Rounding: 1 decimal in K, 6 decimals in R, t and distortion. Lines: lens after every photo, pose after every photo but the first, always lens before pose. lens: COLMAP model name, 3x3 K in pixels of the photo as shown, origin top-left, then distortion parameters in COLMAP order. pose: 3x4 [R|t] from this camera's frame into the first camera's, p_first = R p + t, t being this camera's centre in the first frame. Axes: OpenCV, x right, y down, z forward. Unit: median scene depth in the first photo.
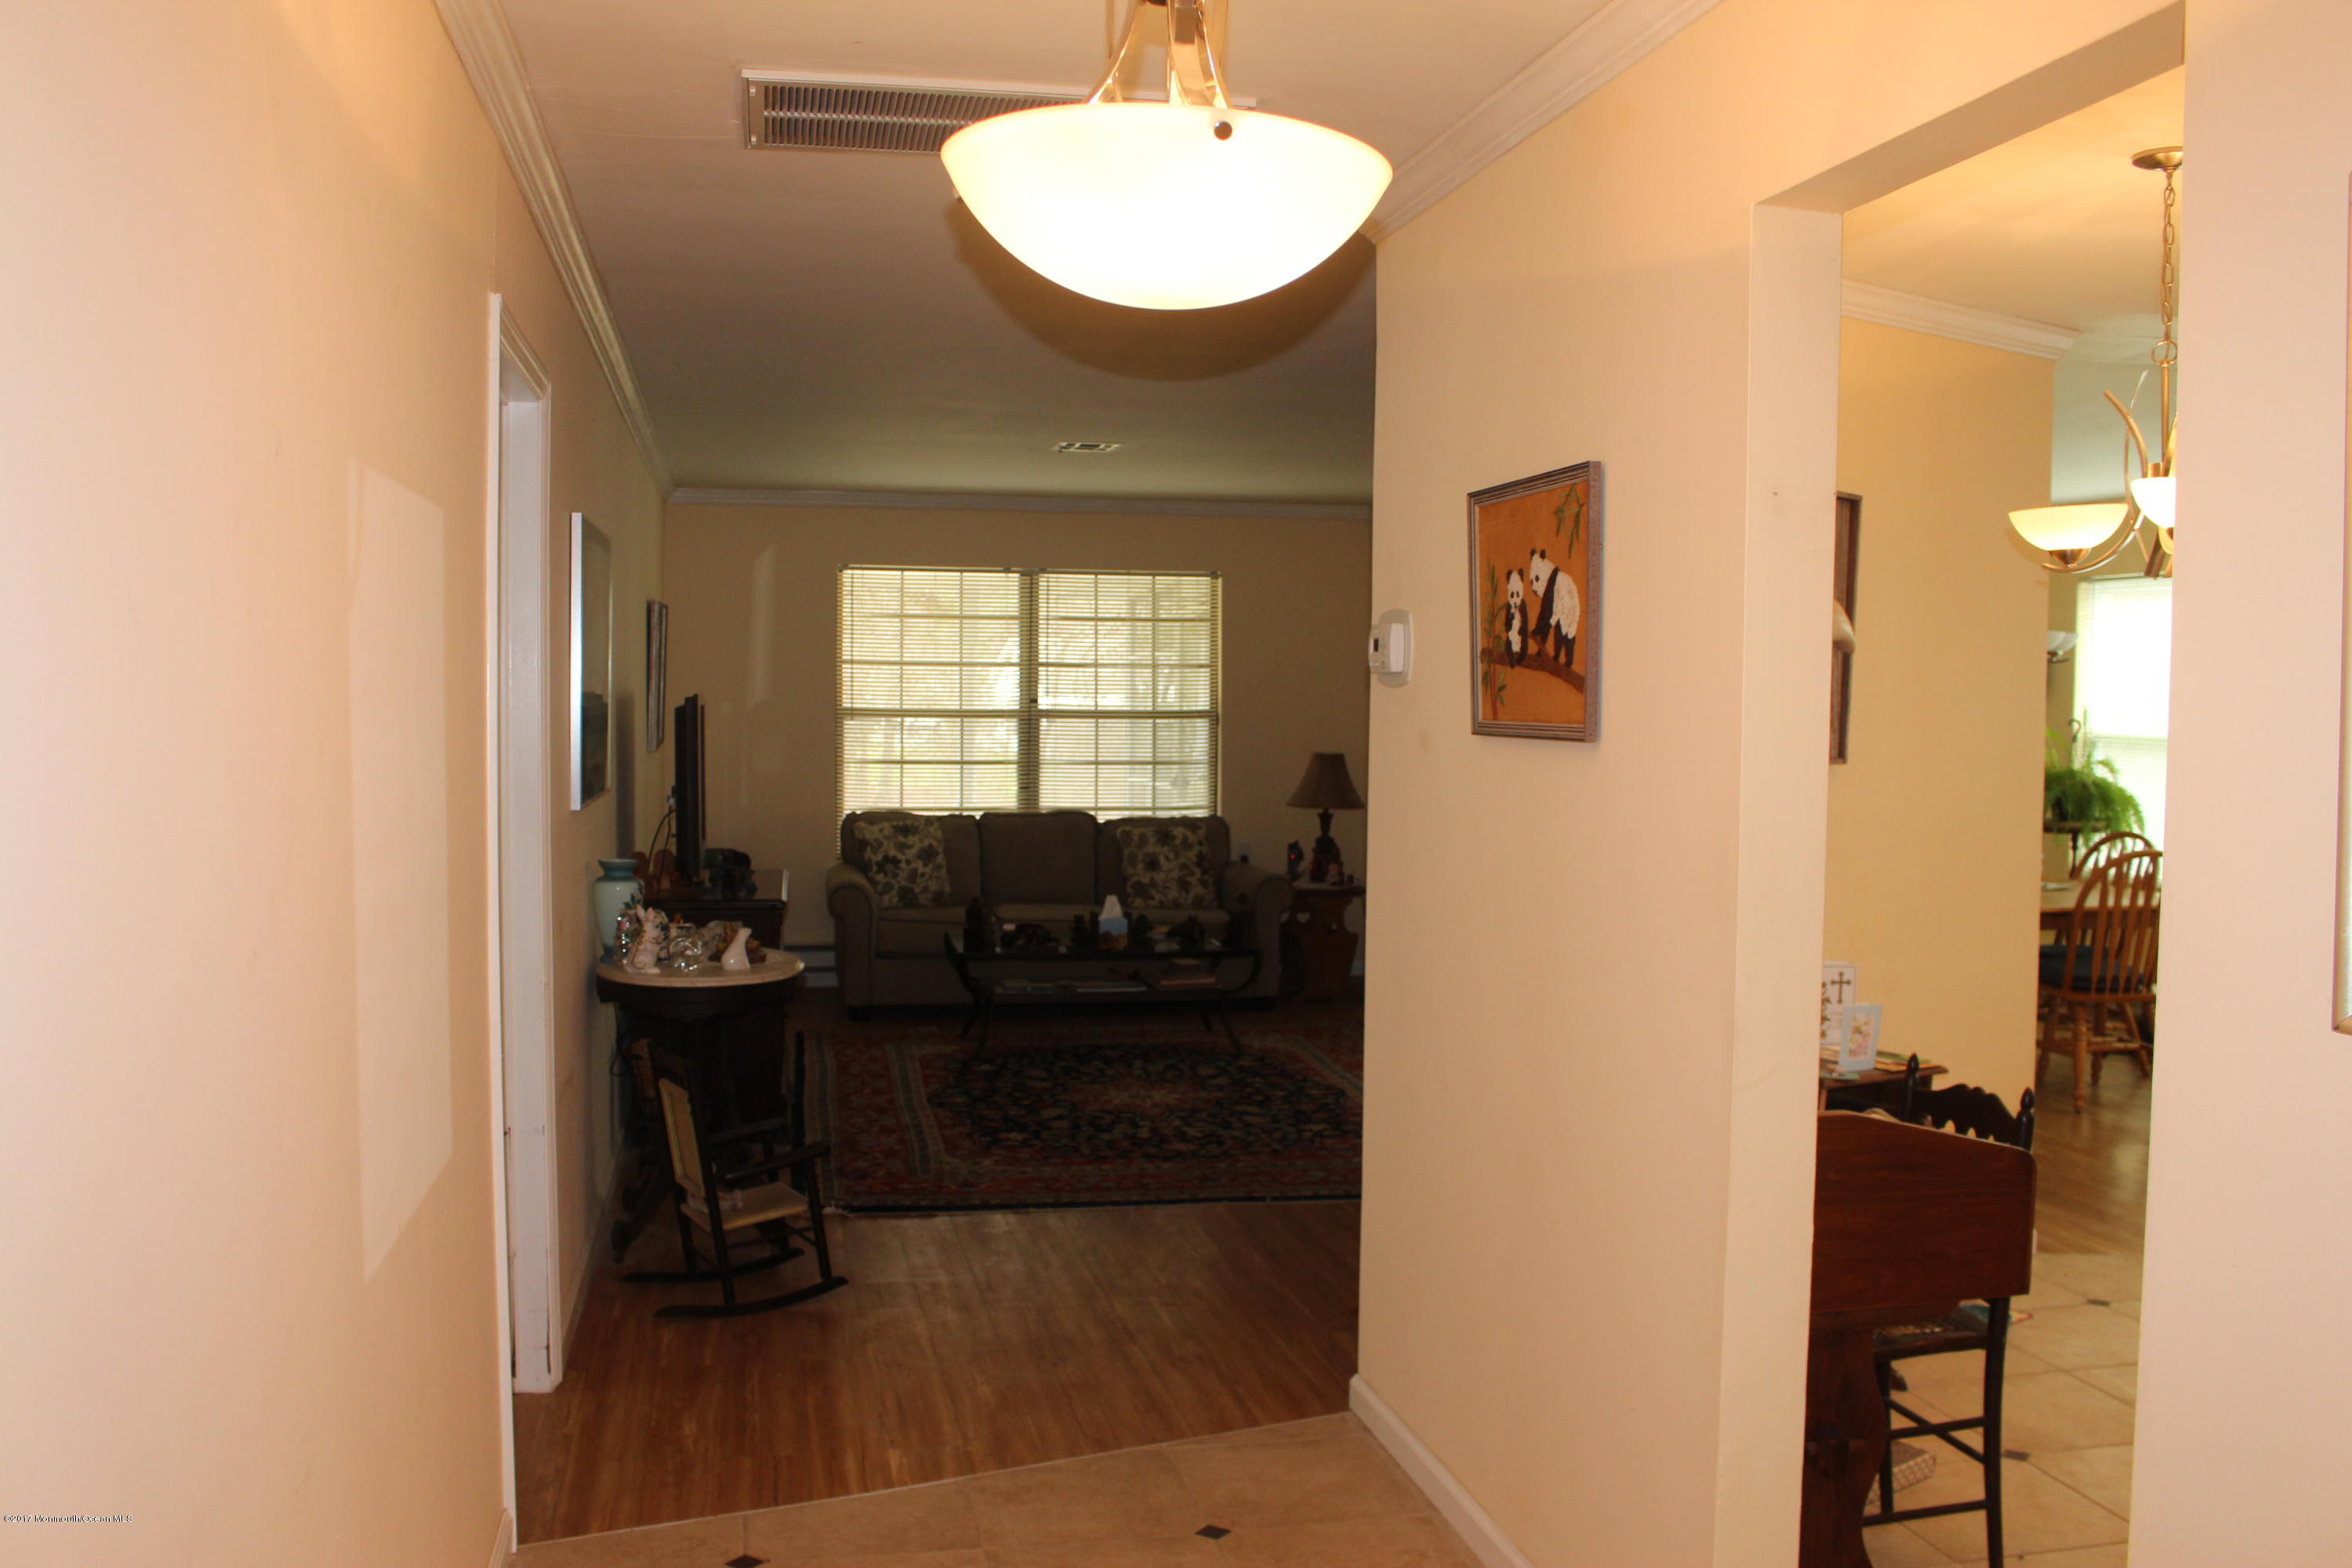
lens RADIAL K [[2010.3, 0, 1176.0], [0, 2010.3, 784.0], [0, 0, 1]] dist [-0.158160, 0.132871]
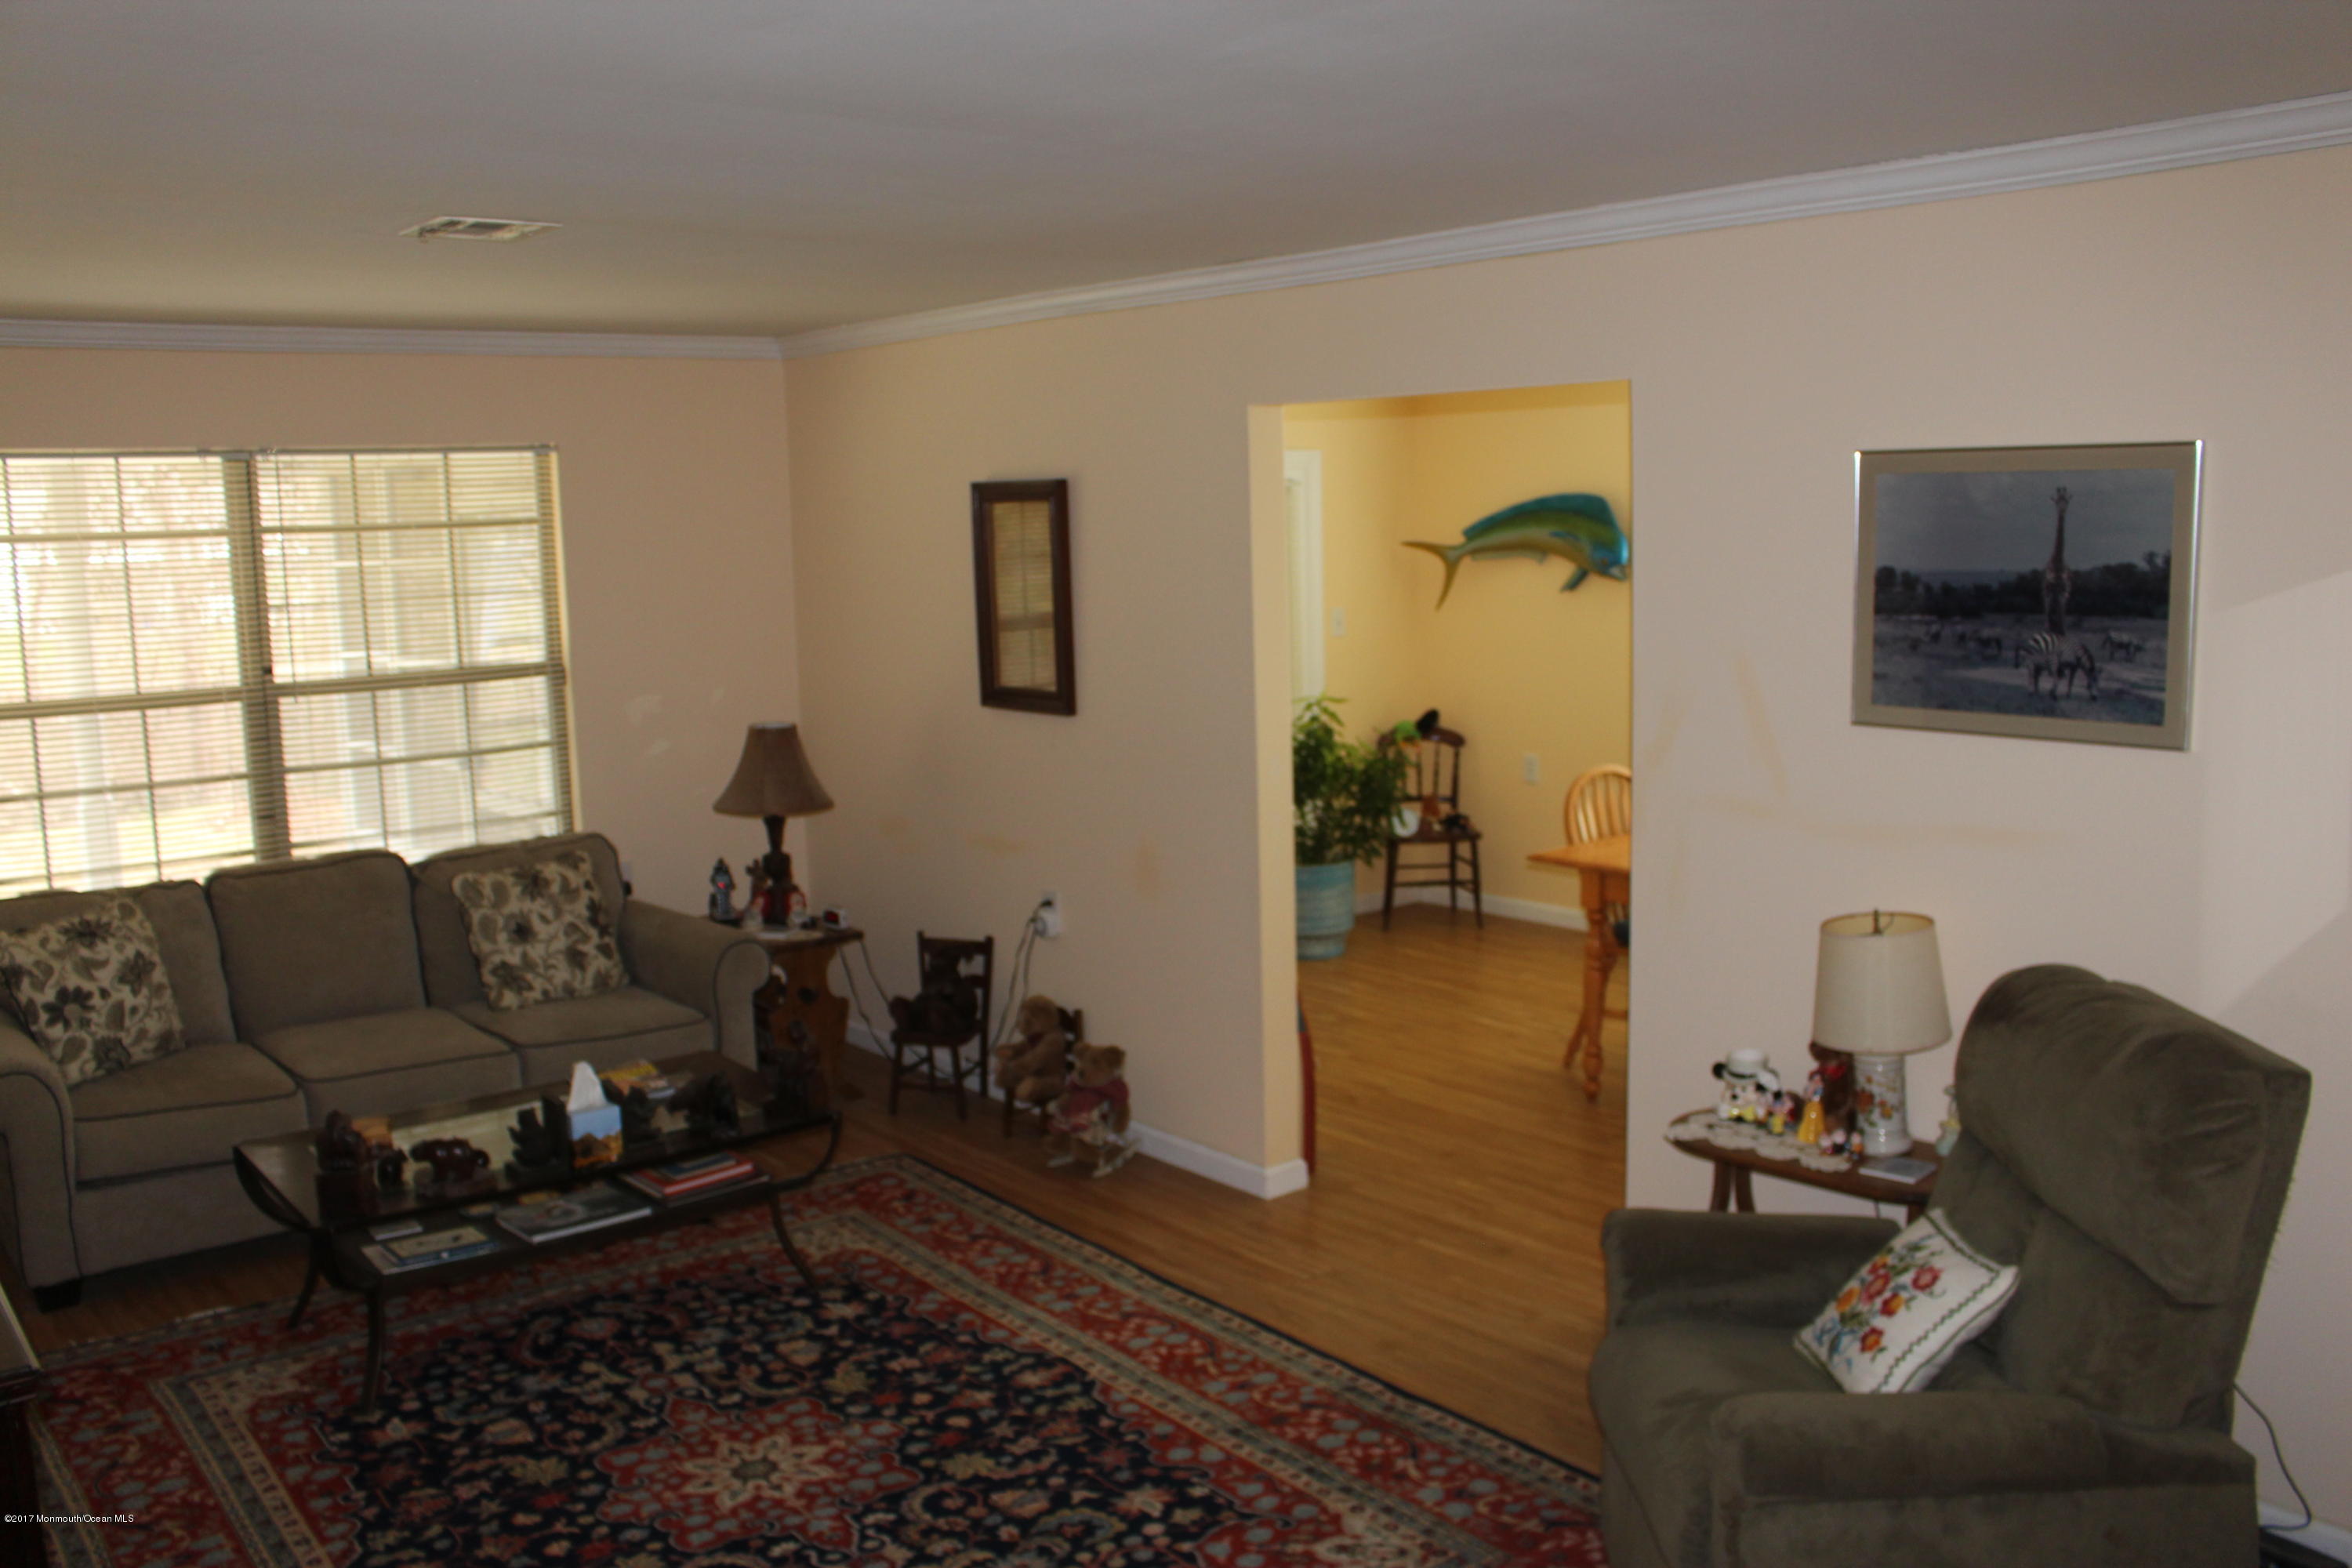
lens RADIAL K [[2010.3, 0, 1176.0], [0, 2010.3, 784.0], [0, 0, 1]] dist [-0.158160, 0.132871]
pose [[0.886677, -0.093779, 0.452780, -0.103586], [0.054485, 0.993585, 0.099092, -0.053827], [-0.459169, -0.063193, 0.886099, 0.374658]]
